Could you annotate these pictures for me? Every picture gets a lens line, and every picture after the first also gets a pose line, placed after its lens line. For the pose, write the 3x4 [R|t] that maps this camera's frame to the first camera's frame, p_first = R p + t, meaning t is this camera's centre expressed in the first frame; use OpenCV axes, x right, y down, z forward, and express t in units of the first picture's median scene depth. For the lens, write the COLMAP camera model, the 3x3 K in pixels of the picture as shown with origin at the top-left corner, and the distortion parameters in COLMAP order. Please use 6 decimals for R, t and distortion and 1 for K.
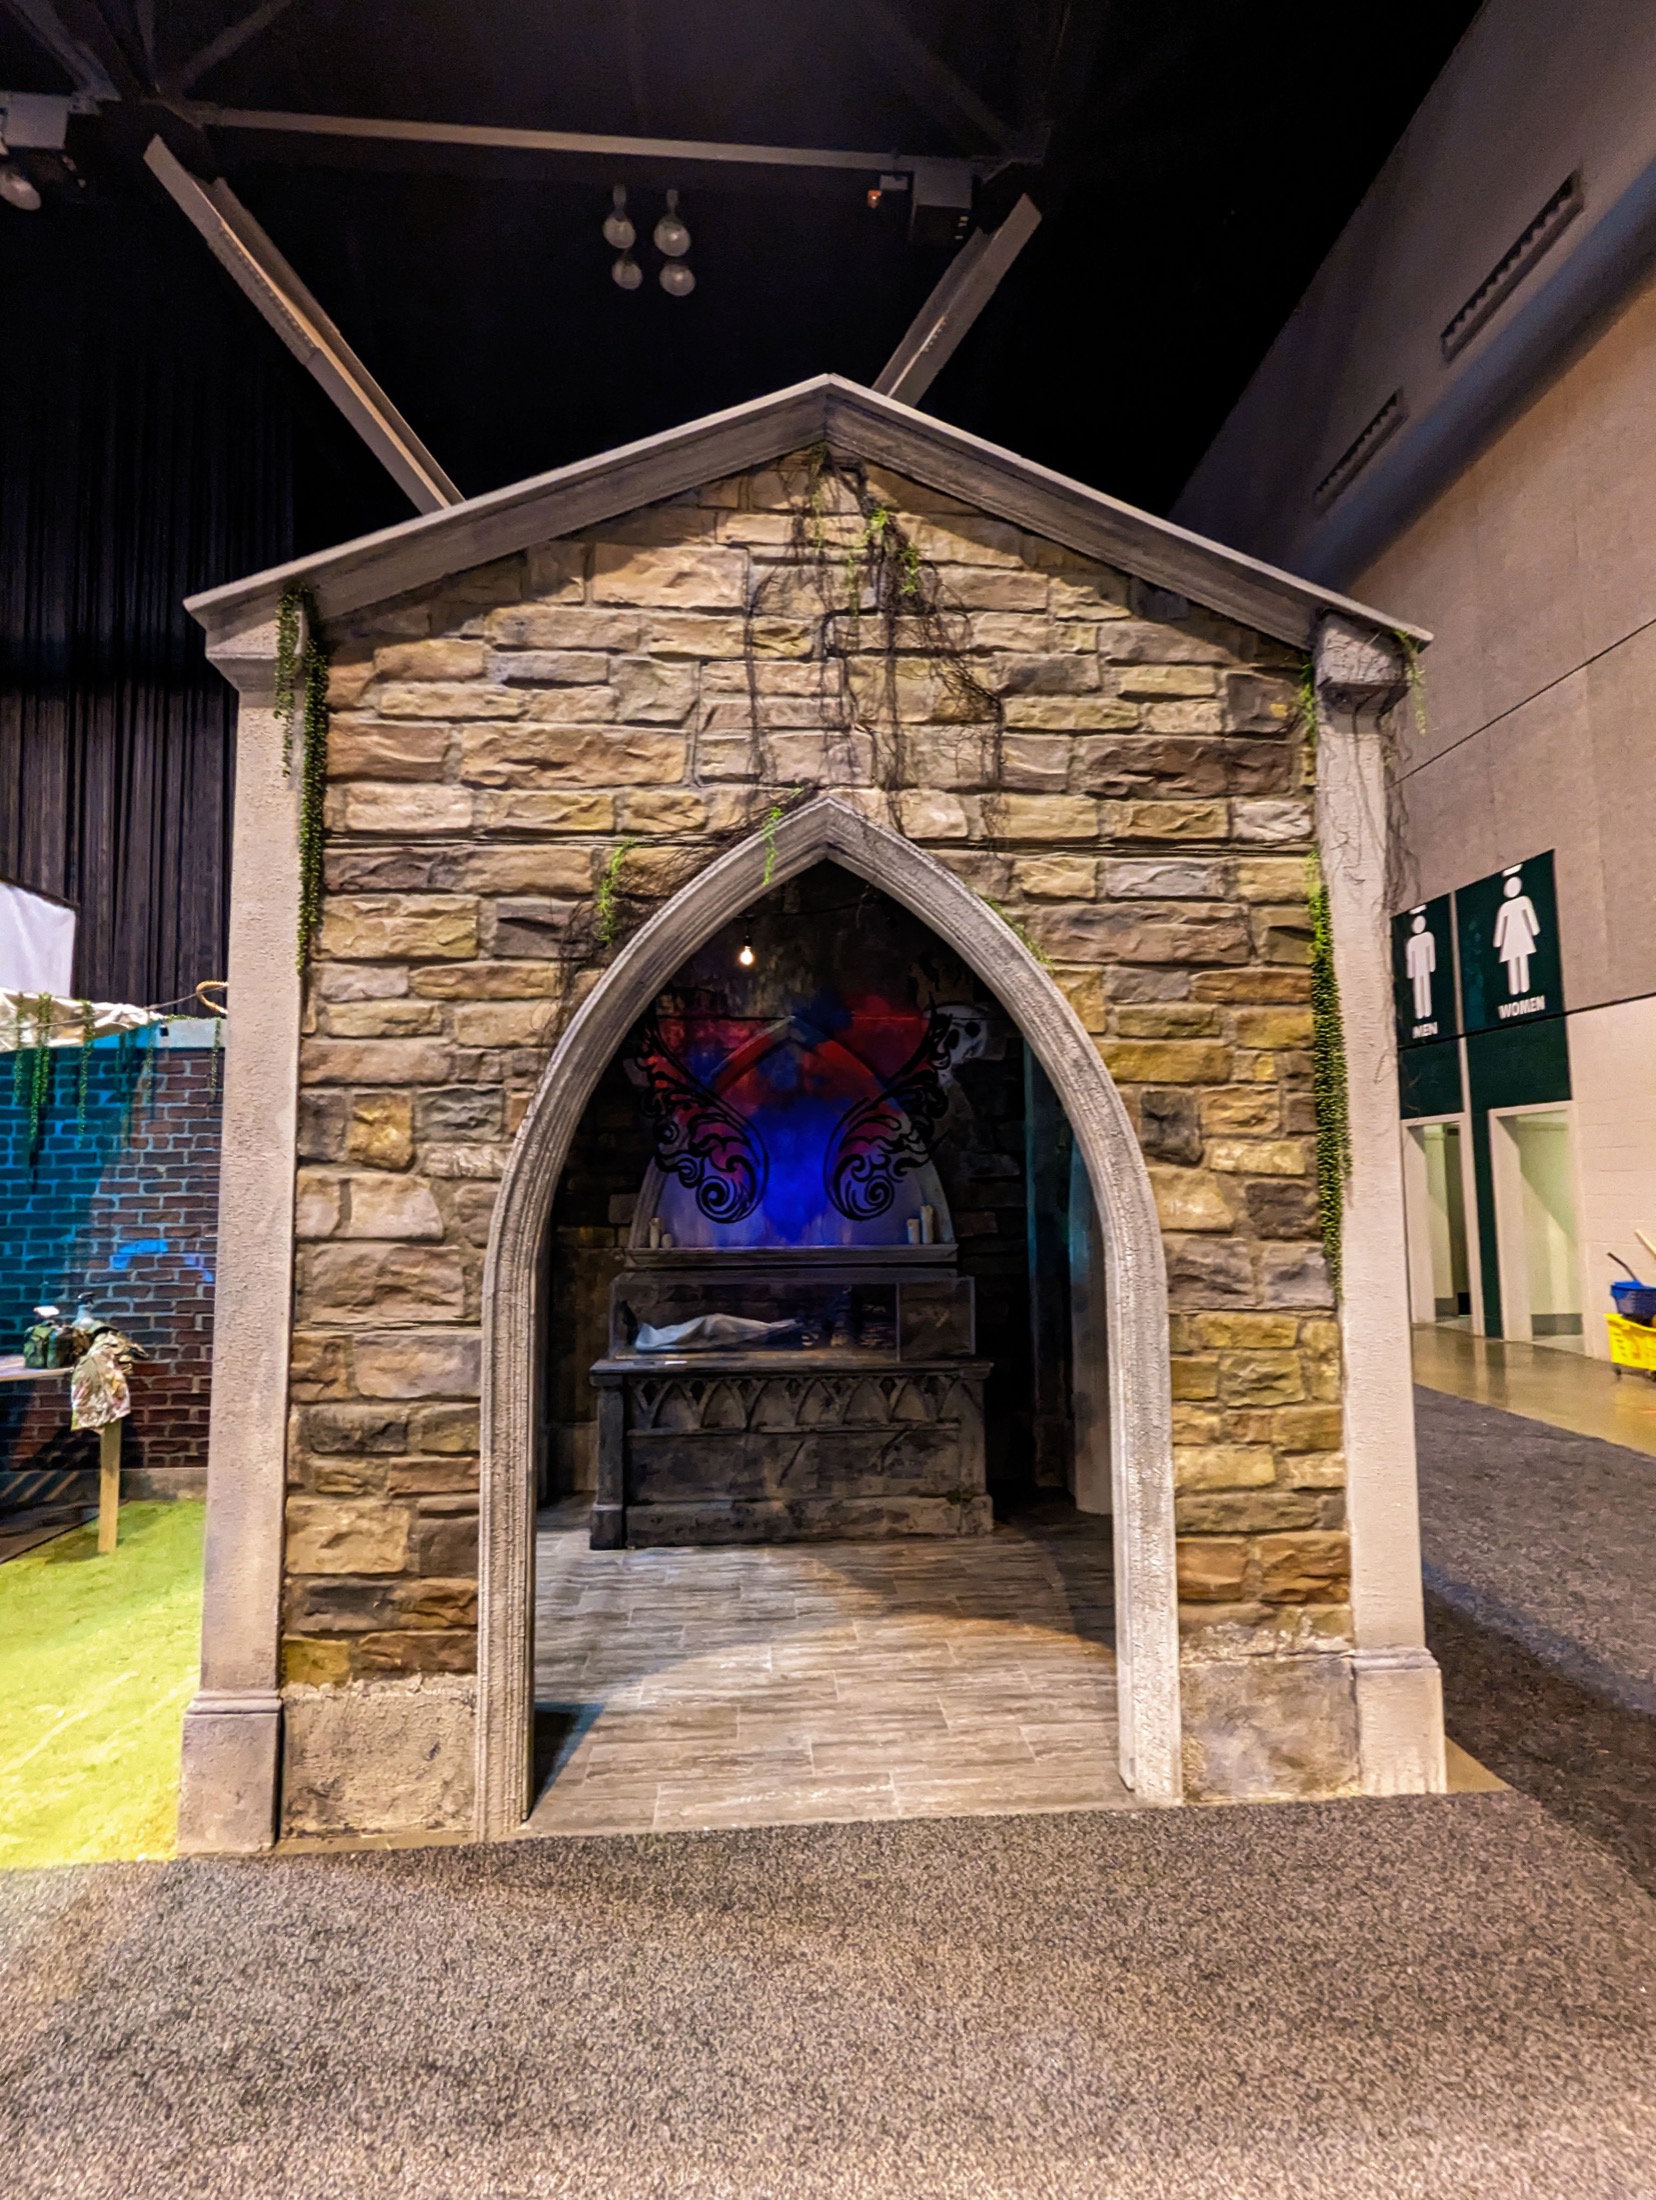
lens RADIAL K [[1066.3, 0, 822.0], [0, 1066.3, 1104.6], [0, 0, 1]] dist [-0.004422, 0.002418]
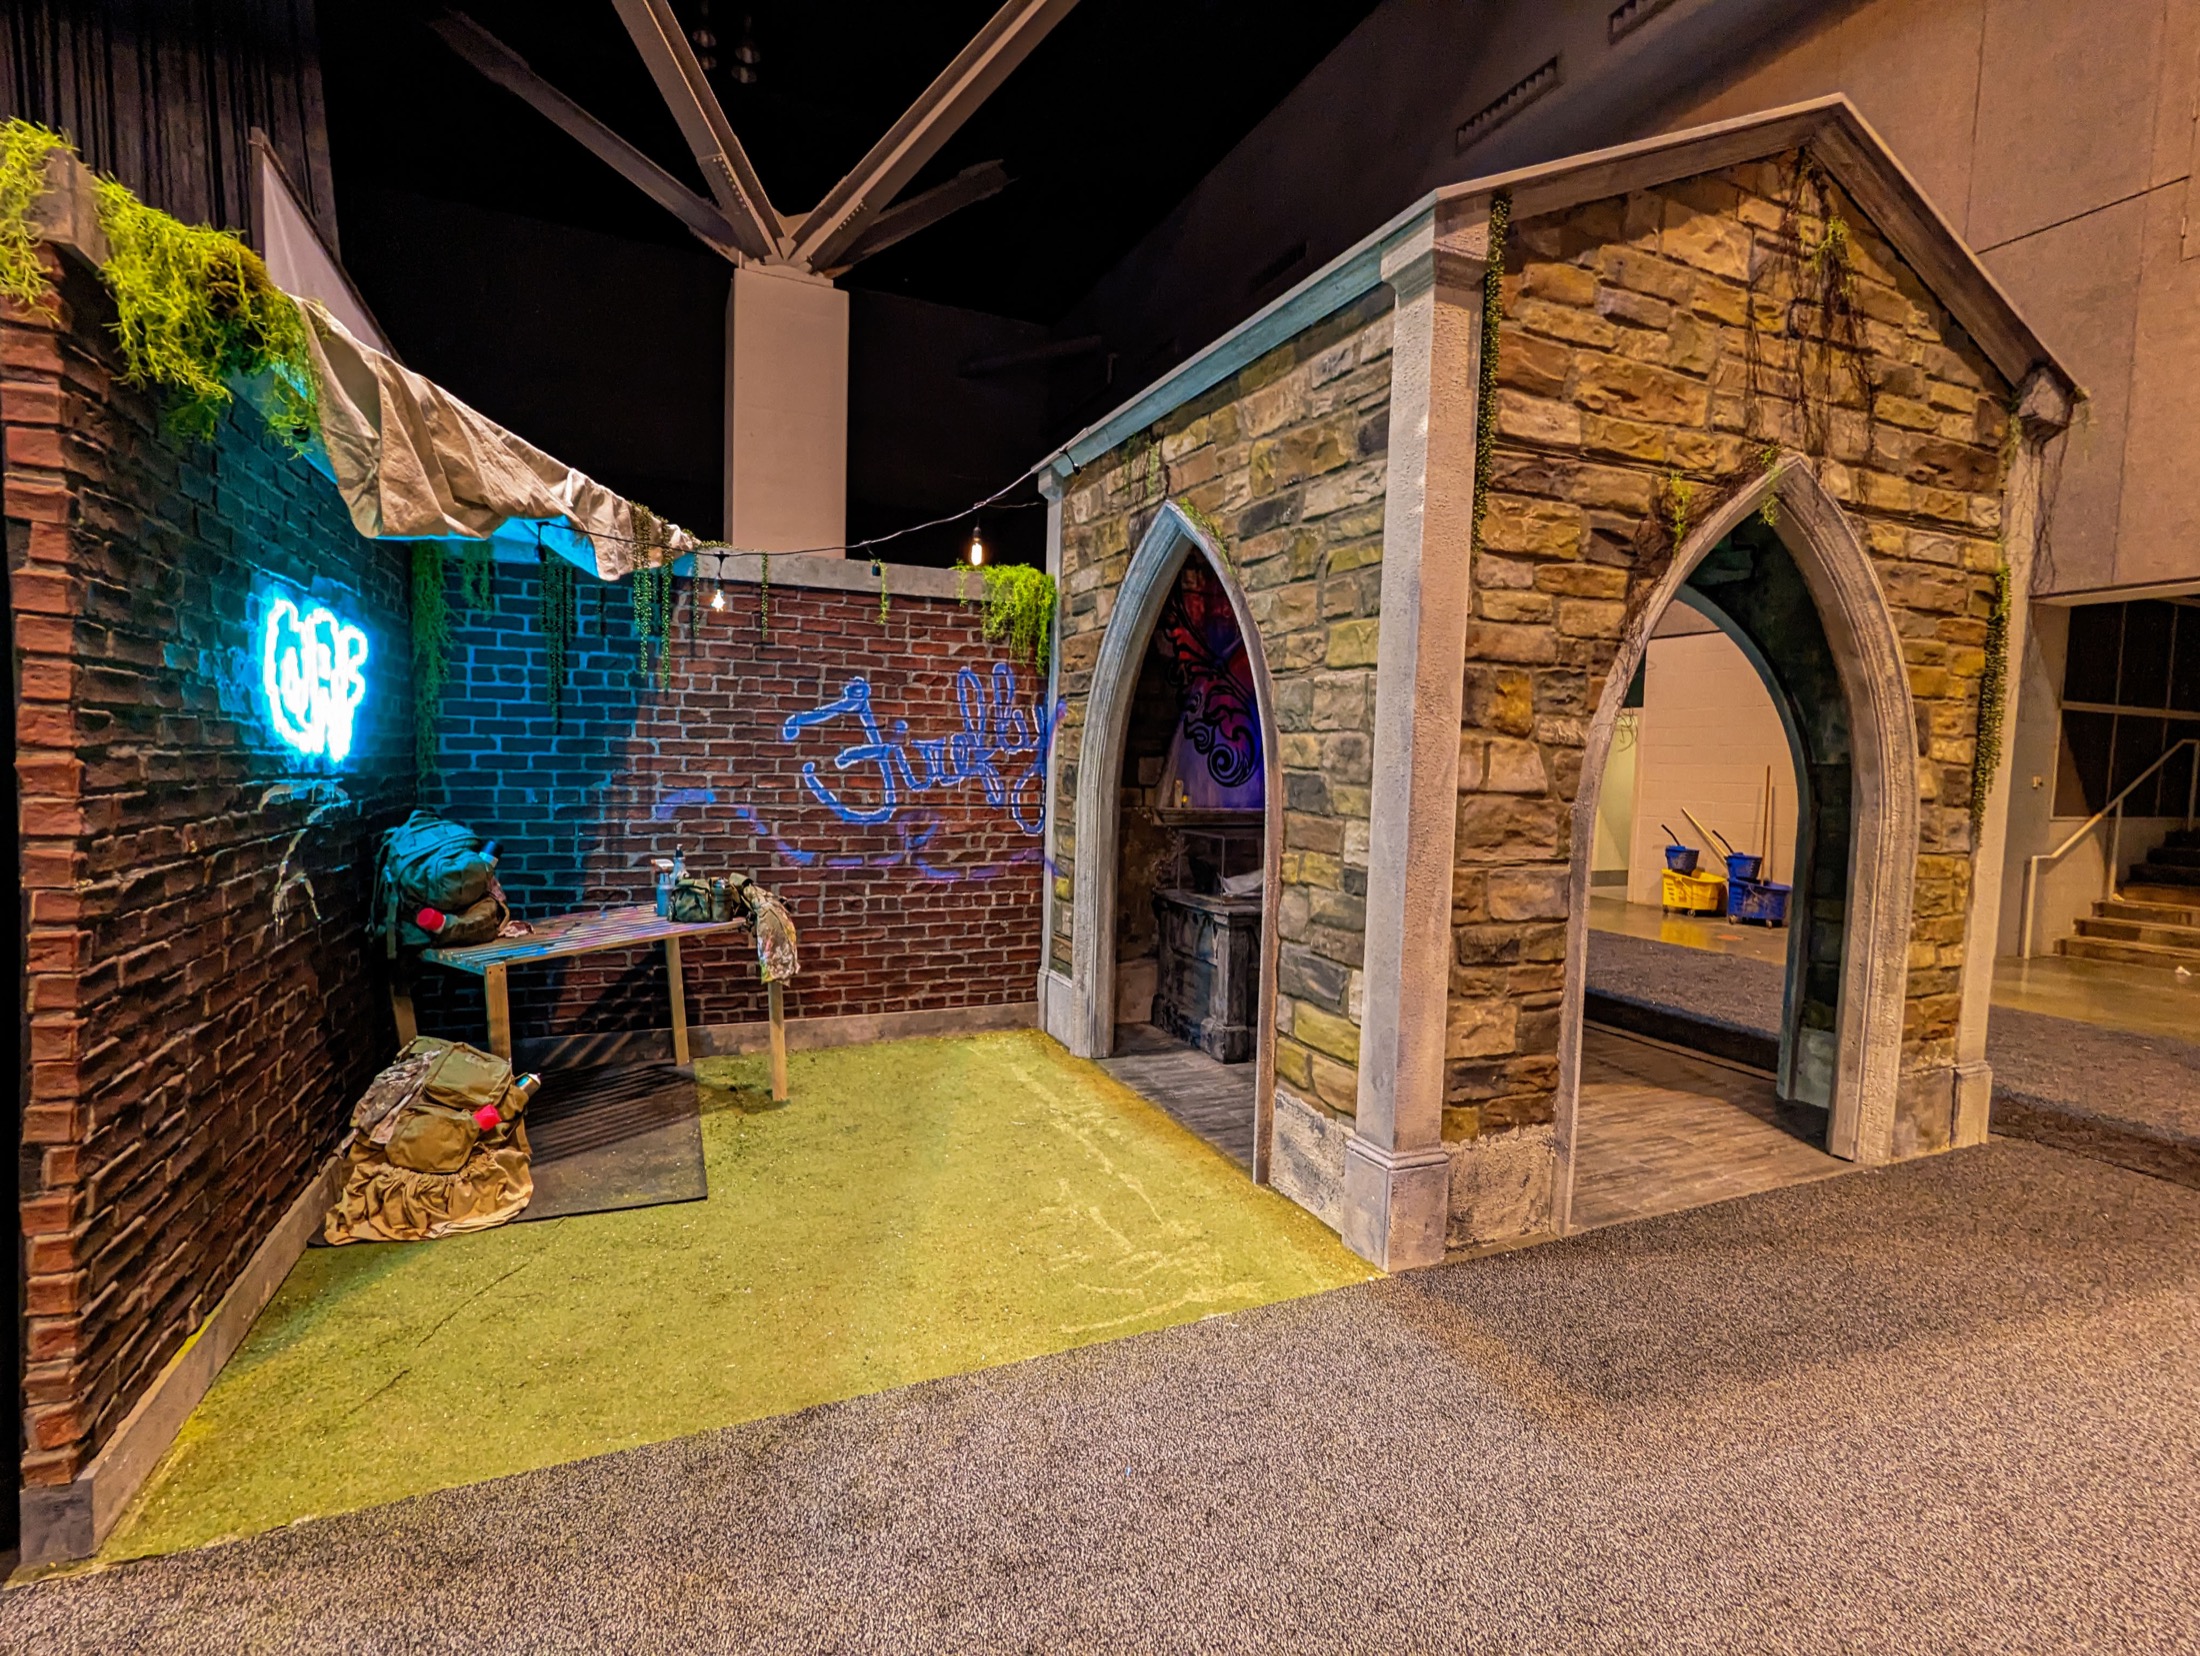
lens RADIAL K [[1066.3, 0, 1082.9], [0, 1066.3, 849.0], [0, 0, 1]] dist [-0.004422, 0.002418]
pose [[0.937200, 0.003886, 0.348770, -1.230467], [-0.060461, 0.986610, 0.151476, 0.033300], [-0.343511, -0.163050, 0.924886, 0.033123]]
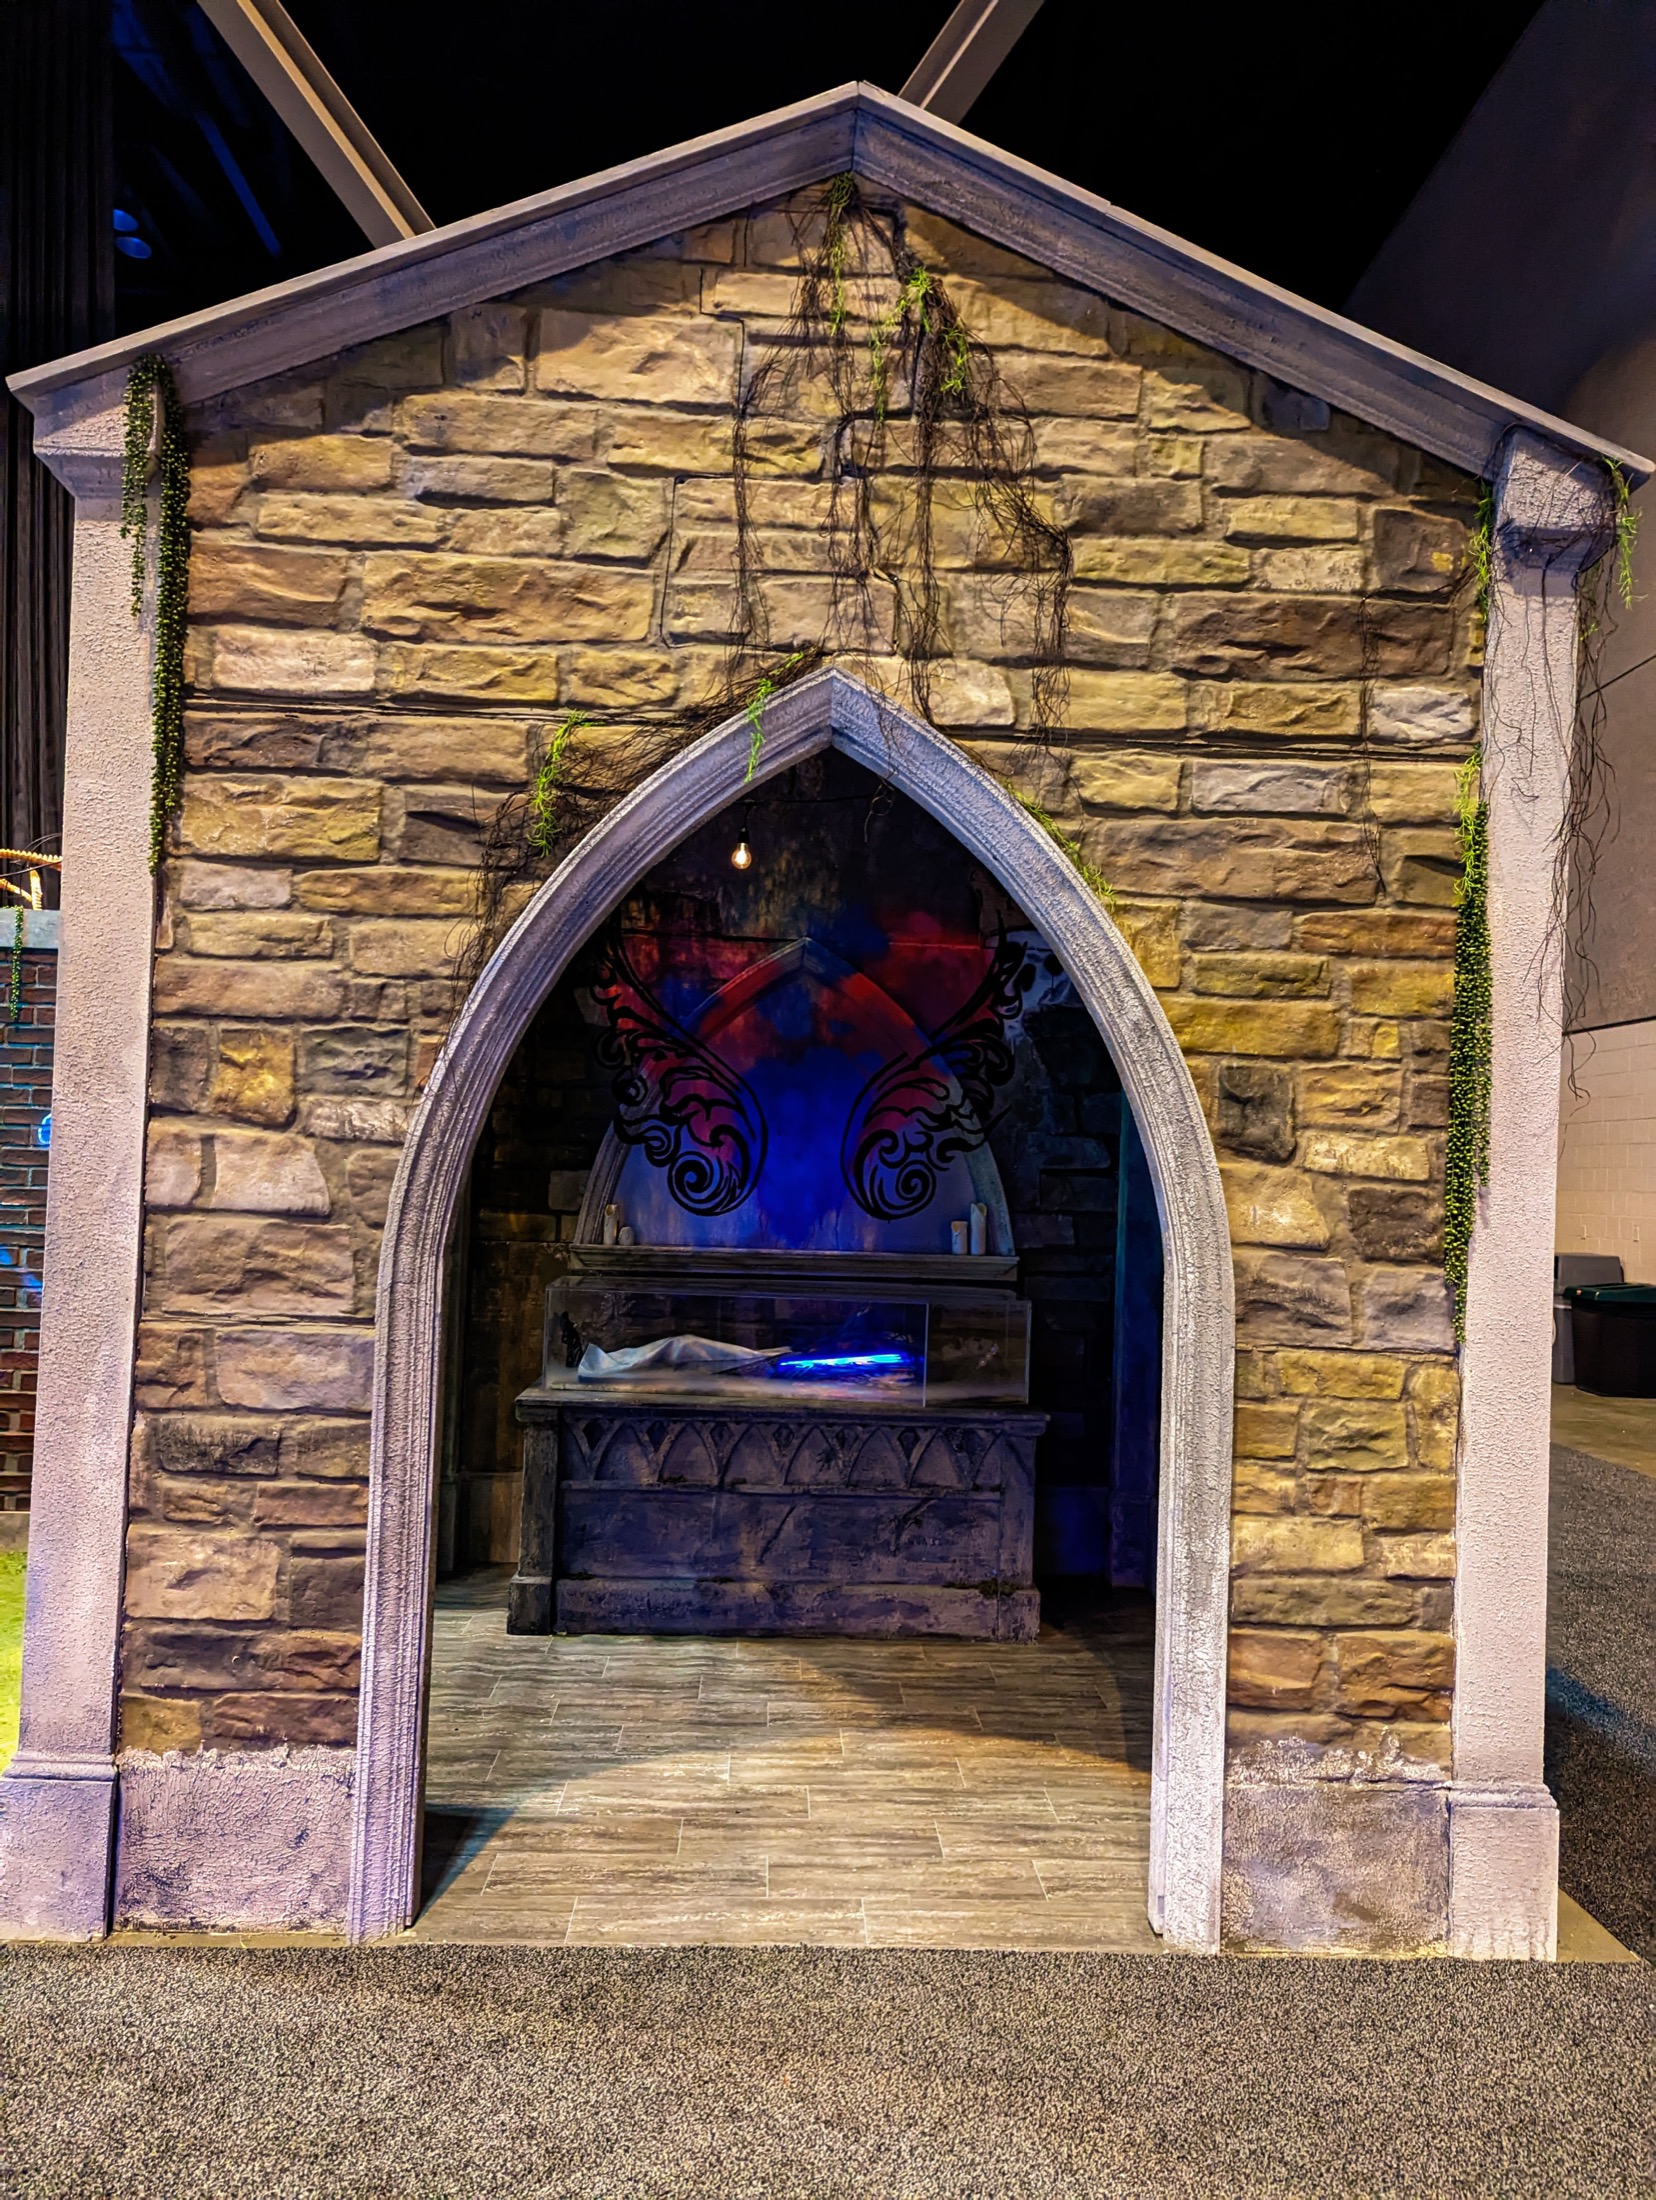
lens RADIAL K [[1569.0, 0, 832.7], [0, 1569.0, 1151.9], [0, 0, 1]] dist [0.069831, -0.051554]
pose [[0.998747, 0.041693, -0.027688, 0.050983], [-0.039863, 0.997176, 0.063653, -0.011405], [0.030263, -0.062469, 0.997588, -0.163098]]
